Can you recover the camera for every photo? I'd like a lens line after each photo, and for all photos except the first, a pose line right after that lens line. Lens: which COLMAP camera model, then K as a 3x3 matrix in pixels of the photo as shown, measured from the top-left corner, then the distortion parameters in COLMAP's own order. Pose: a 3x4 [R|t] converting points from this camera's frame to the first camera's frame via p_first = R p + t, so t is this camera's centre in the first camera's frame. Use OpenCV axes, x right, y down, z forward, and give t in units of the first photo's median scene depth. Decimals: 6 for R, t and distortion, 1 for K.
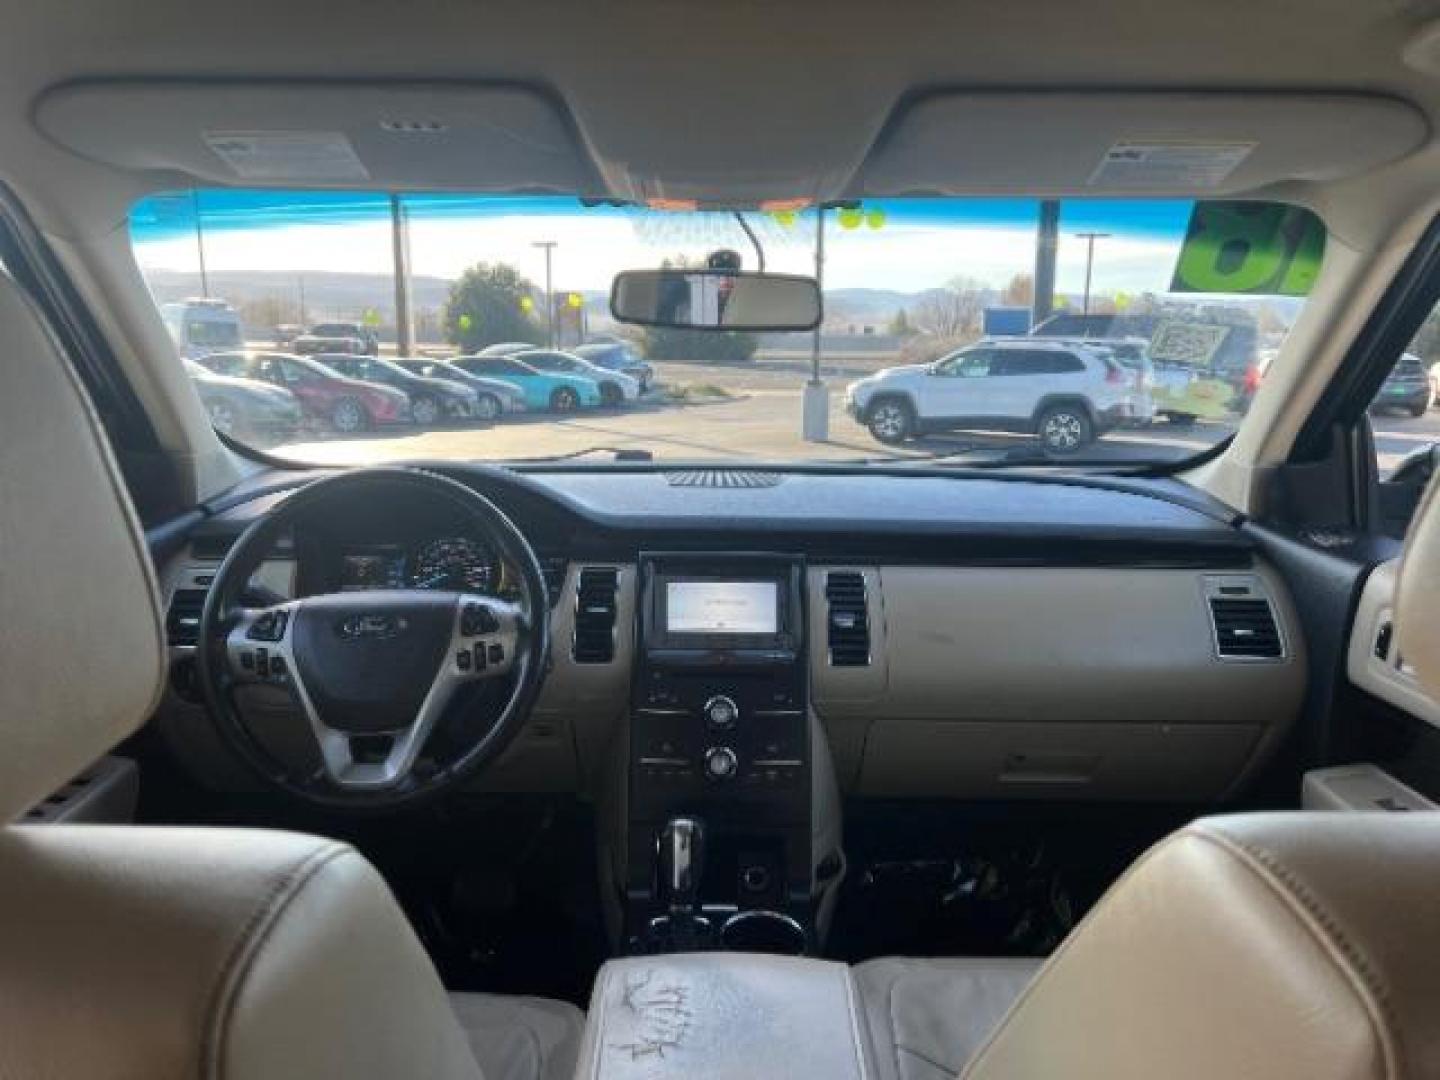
lens RADIAL K [[1083.3, 0, 724.3], [0, 1083.3, 564.0], [0, 0, 1]] dist [0.051338, -0.065845]
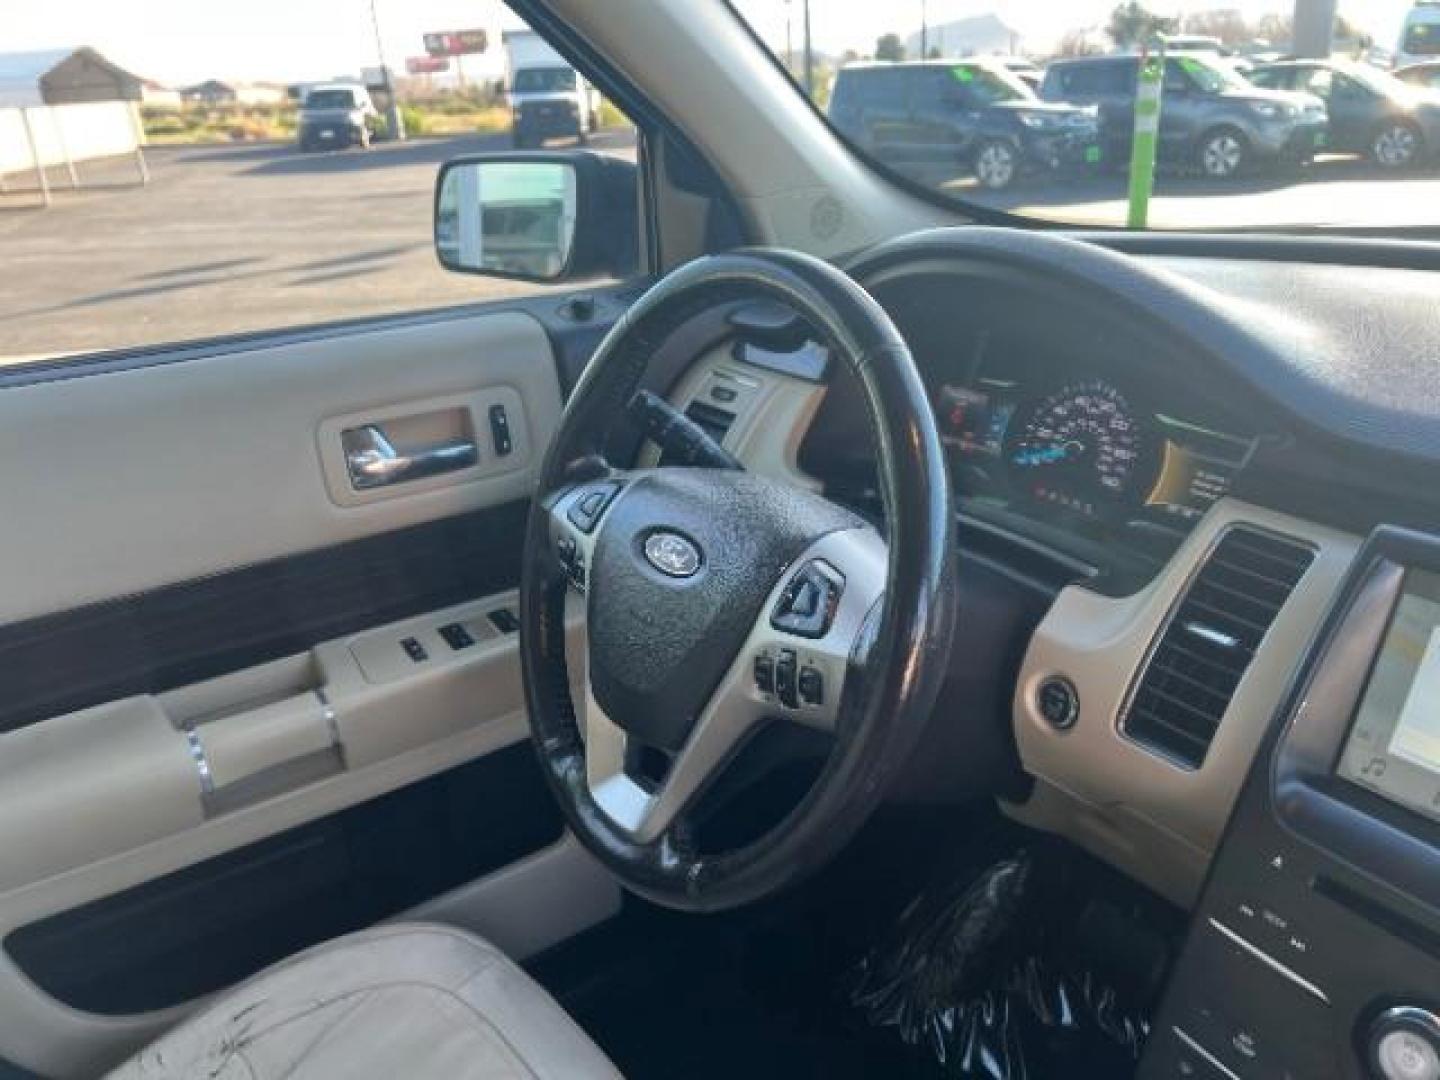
lens RADIAL K [[1086.1, 0, 720.0], [0, 1086.1, 540.0], [0, 0, 1]] dist [0.061212, -0.071614]
pose [[0.550026, 0.279902, -0.786846, 0.007989], [-0.106090, 0.957948, 0.266608, -0.006755], [0.828382, -0.063165, 0.556591, 0.049066]]
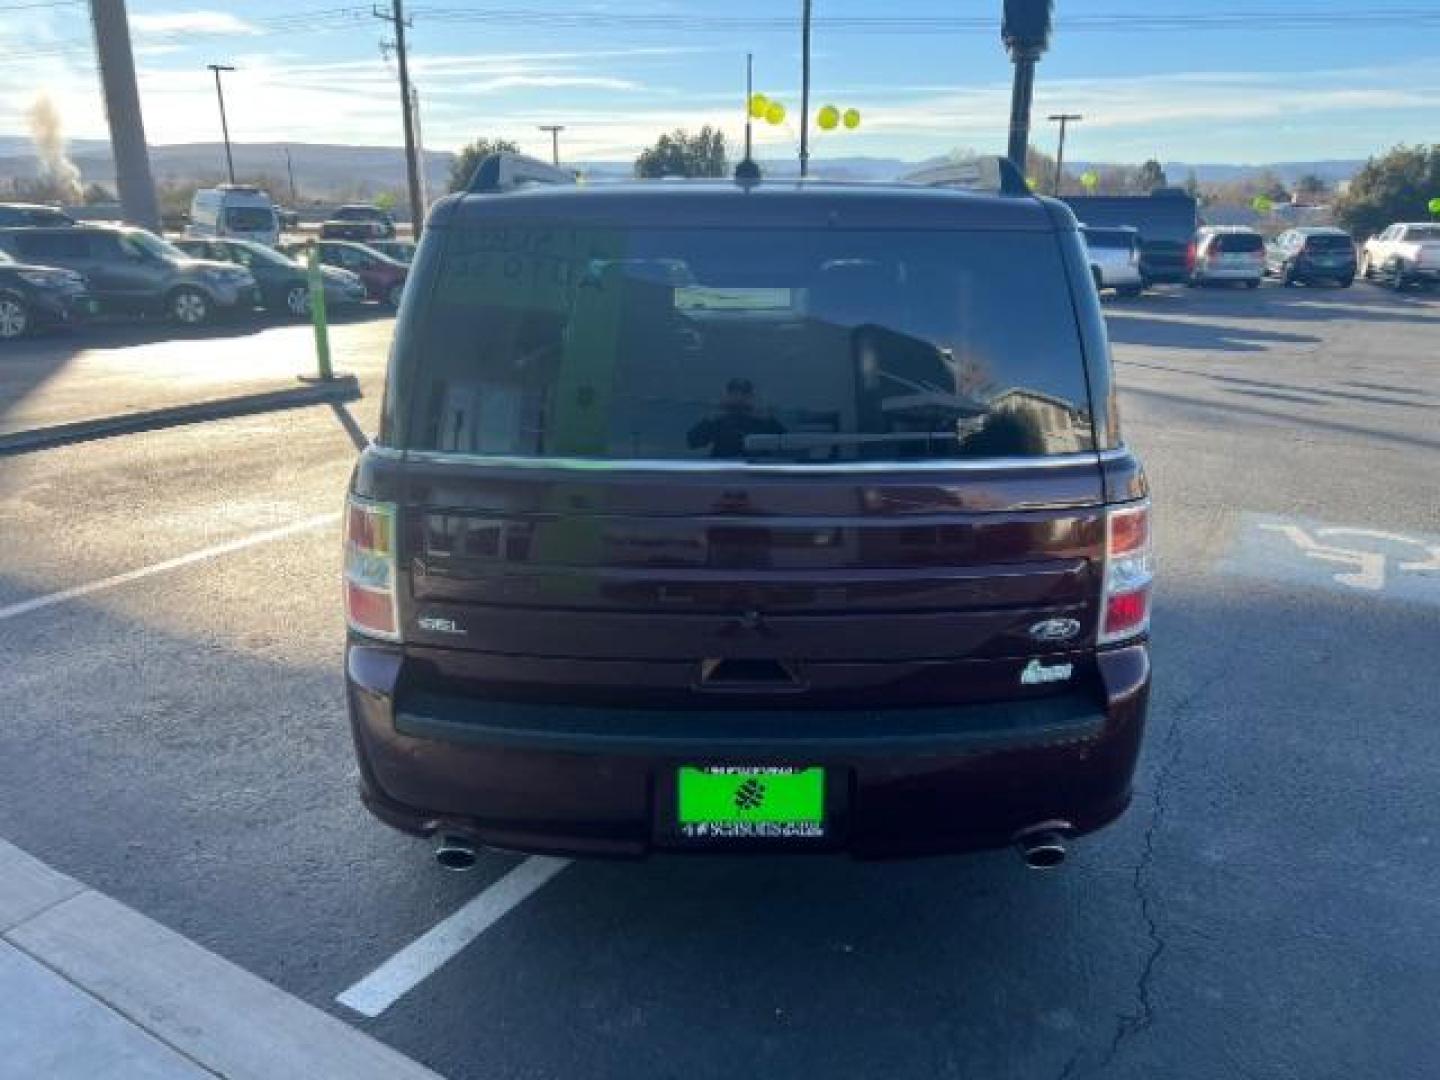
lens RADIAL K [[1083.3, 0, 724.3], [0, 1083.3, 564.0], [0, 0, 1]] dist [0.051338, -0.065845]
pose [[0.999956, -0.009396, -0.000729, -0.000577], [0.009420, 0.994046, 0.108557, 0.026312], [-0.000296, -0.108559, 0.994090, -0.190227]]
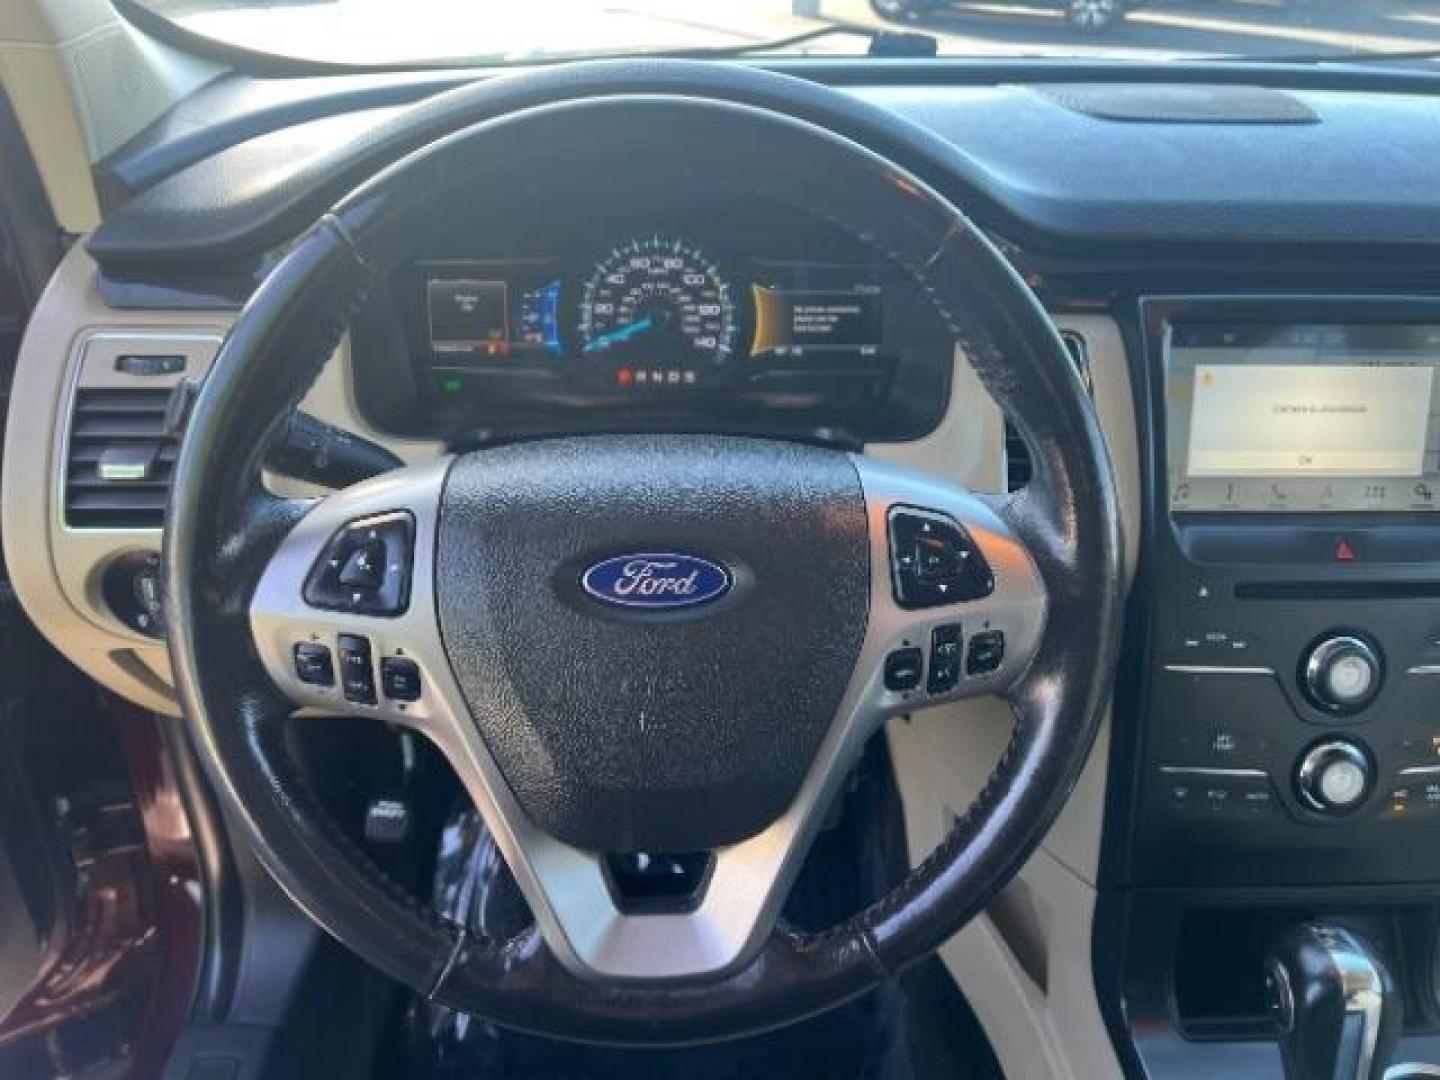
lens RADIAL K [[1086.1, 0, 720.0], [0, 1086.1, 540.0], [0, 0, 1]] dist [0.061212, -0.071614]
pose [[0.999553, -0.010766, 0.027891, -0.021401], [0.001171, 0.946301, 0.323286, -0.004986], [-0.029874, -0.323109, 0.945890, 0.045410]]
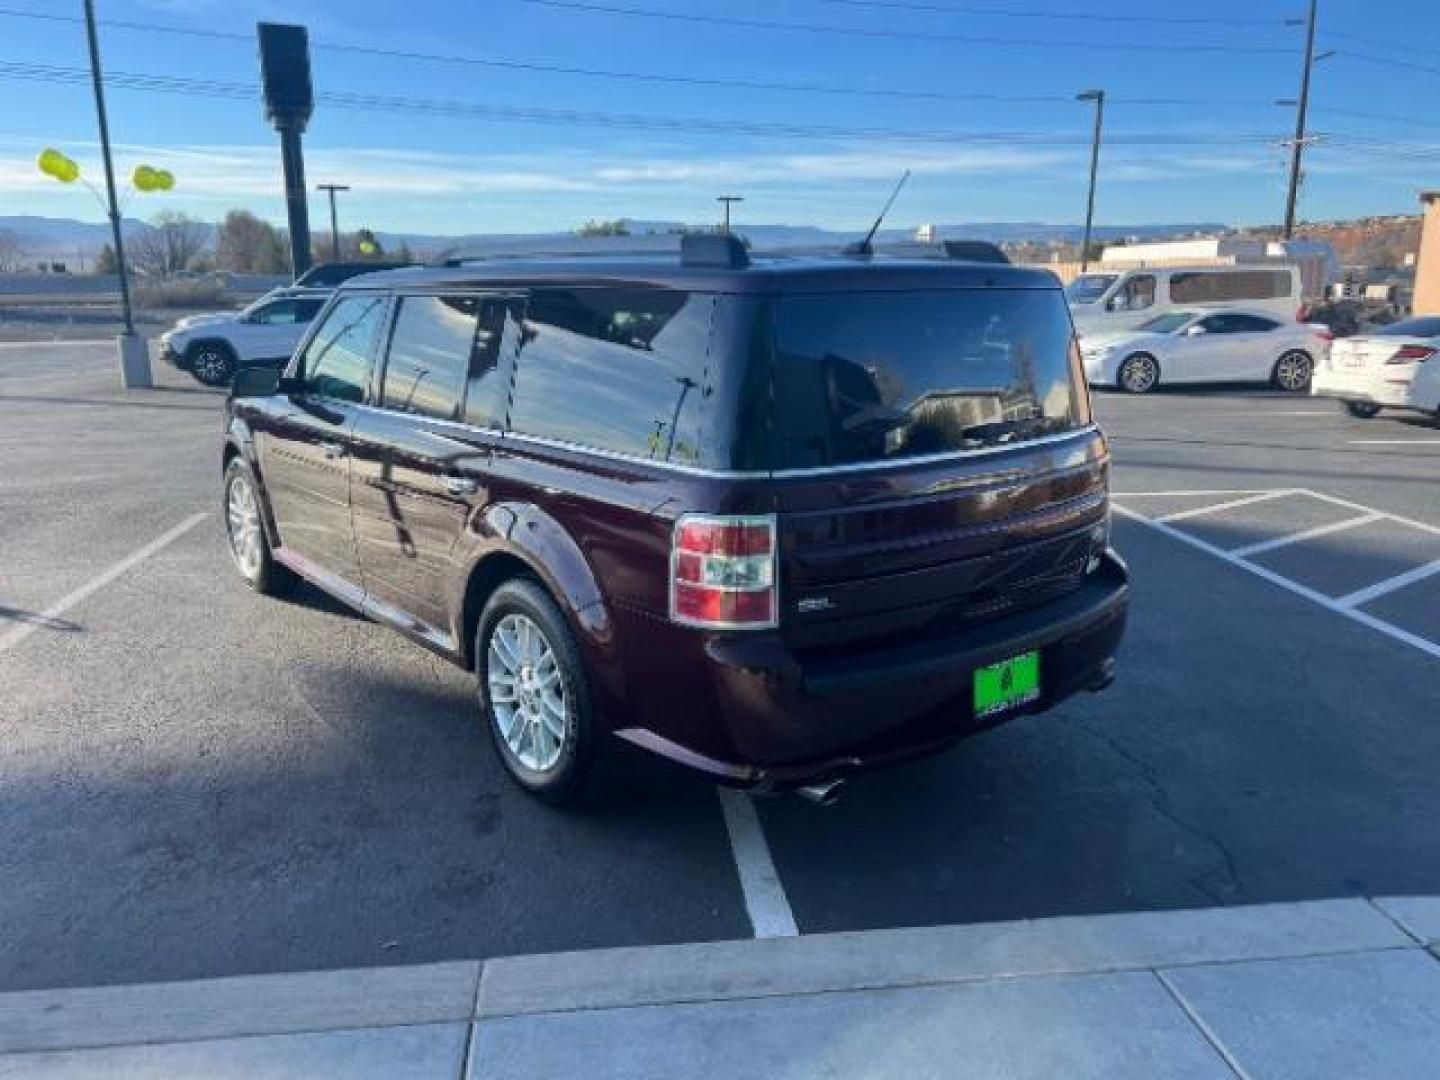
lens RADIAL K [[1086.1, 0, 720.0], [0, 1086.1, 540.0], [0, 0, 1]] dist [0.061212, -0.071614]
pose [[0.786762, -0.160094, 0.596134, -0.117750], [0.139137, 0.986921, 0.081412, 0.023178], [-0.601371, 0.018893, 0.798746, -0.185025]]
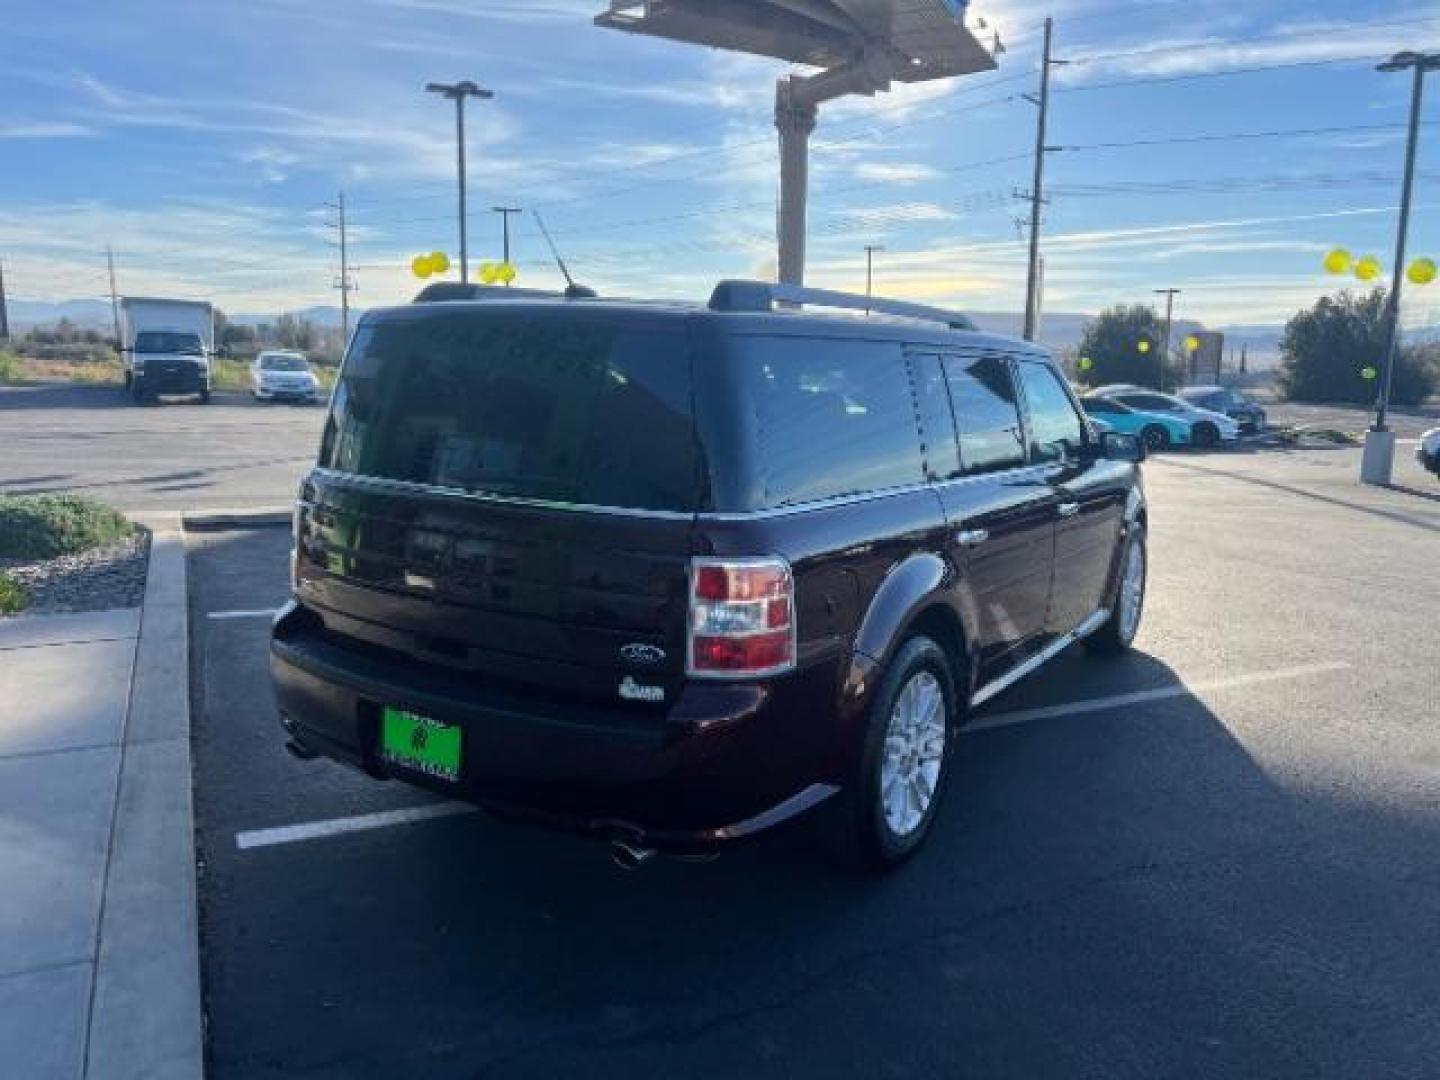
lens RADIAL K [[1086.4, 0, 713.0], [0, 1086.4, 536.7], [0, 0, 1]] dist [0.049250, -0.065623]
pose [[0.838994, 0.093749, -0.536004, 0.101961], [-0.124393, 0.992006, -0.021204, 0.032578], [0.529732, 0.084465, 0.843949, -0.188224]]
